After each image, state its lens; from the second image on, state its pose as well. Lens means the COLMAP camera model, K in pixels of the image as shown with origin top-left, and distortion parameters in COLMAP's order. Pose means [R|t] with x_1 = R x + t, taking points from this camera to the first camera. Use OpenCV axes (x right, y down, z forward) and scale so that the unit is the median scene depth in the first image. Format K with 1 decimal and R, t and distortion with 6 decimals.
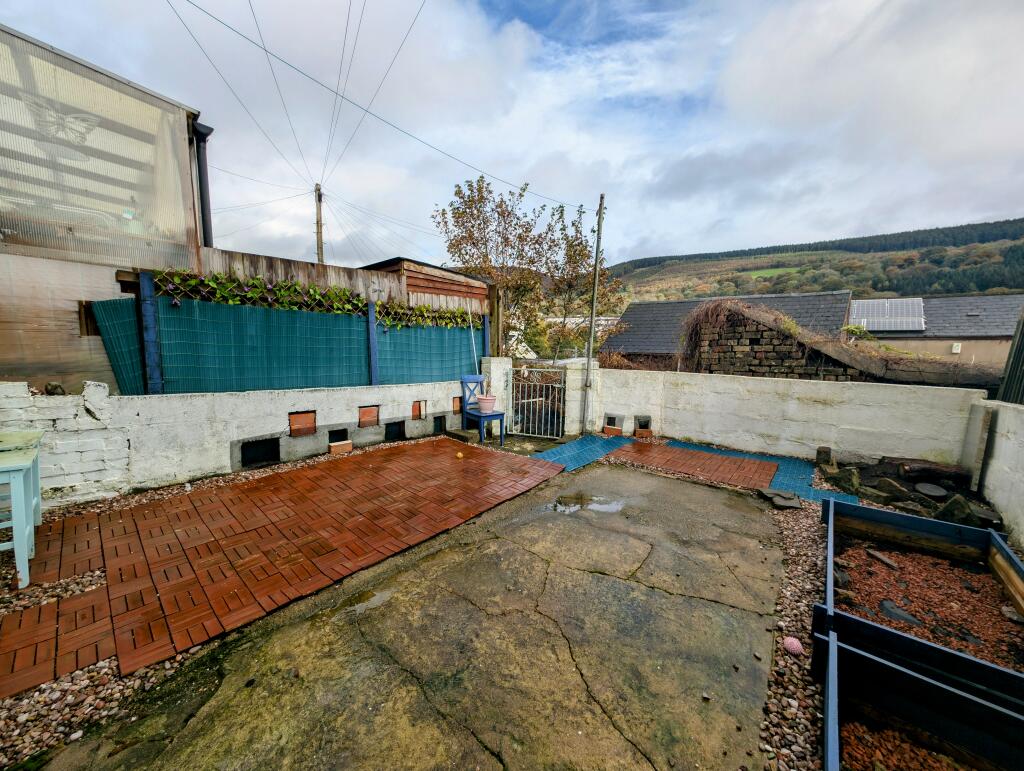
lens RADIAL K [[365.1, 0, 508.0], [0, 365.1, 387.2], [0, 0, 1]] dist [0.000909, -0.000655]
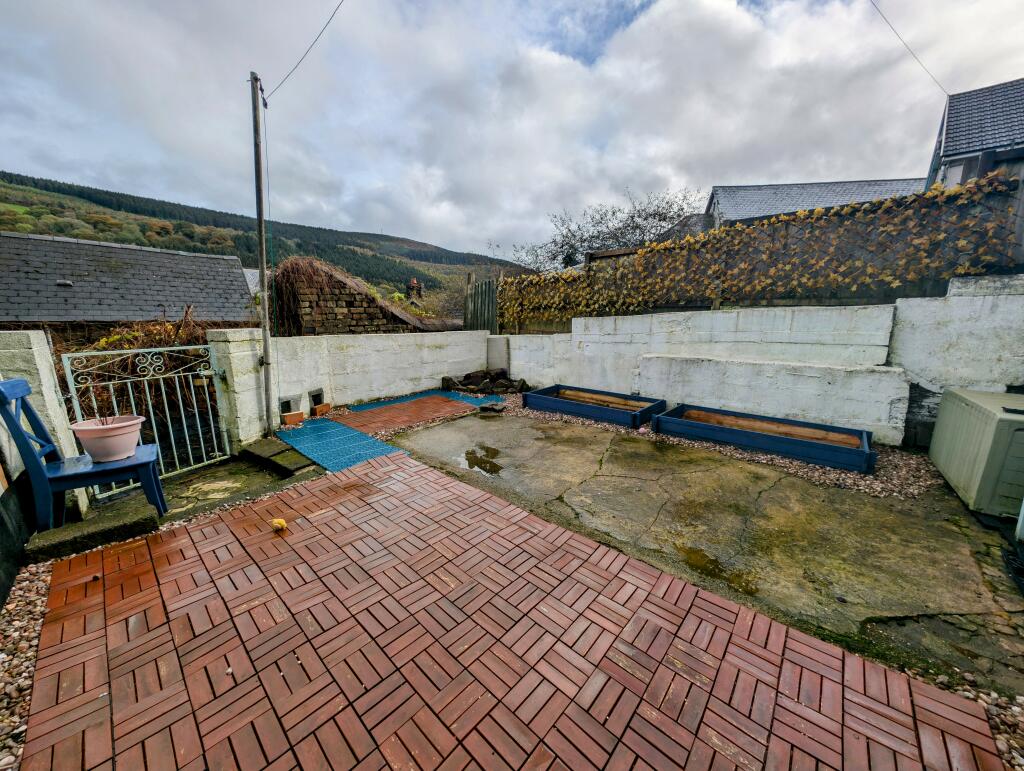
lens RADIAL K [[365.1, 0, 514.2], [0, 365.1, 384.3], [0, 0, 1]] dist [0.000909, -0.000655]
pose [[0.014091, -0.194575, 0.980786, -0.527268], [0.111530, 0.975069, 0.191839, -0.053217], [-0.993661, 0.106684, 0.035440, 0.587116]]
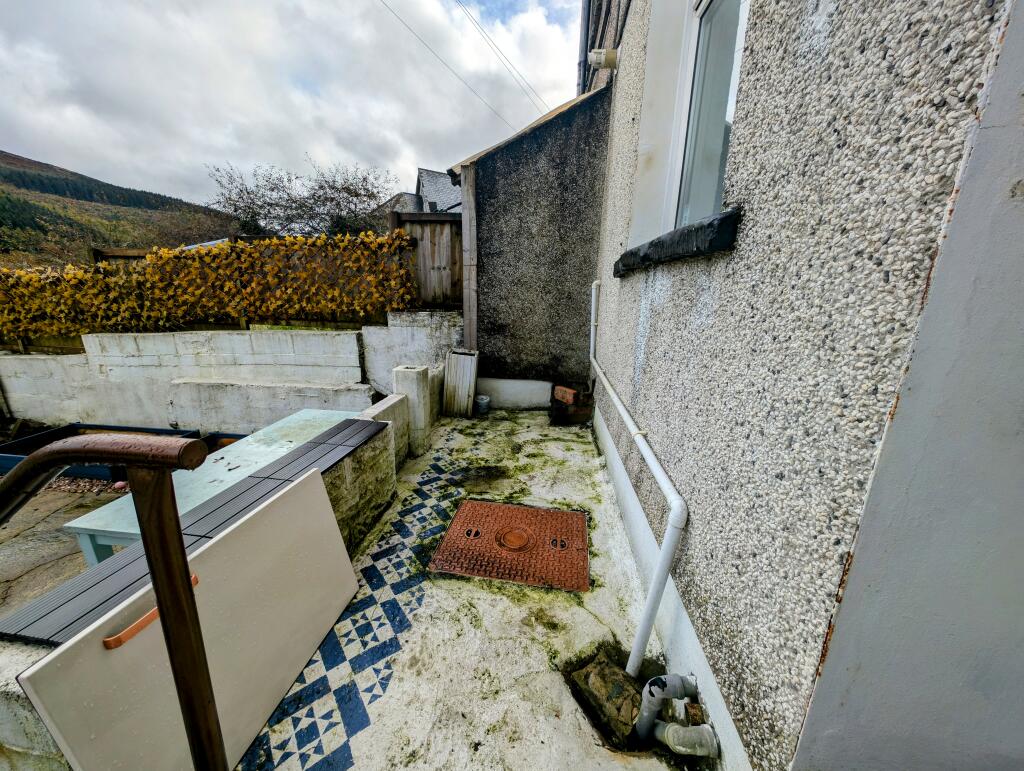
lens RADIAL K [[365.1, 0, 516.1], [0, 365.1, 382.3], [0, 0, 1]] dist [0.000909, -0.000655]
pose [[-0.576362, -0.223614, 0.786005, -0.681838], [0.069434, 0.944955, 0.319749, -0.118553], [-0.814239, 0.238867, -0.529110, 0.038823]]
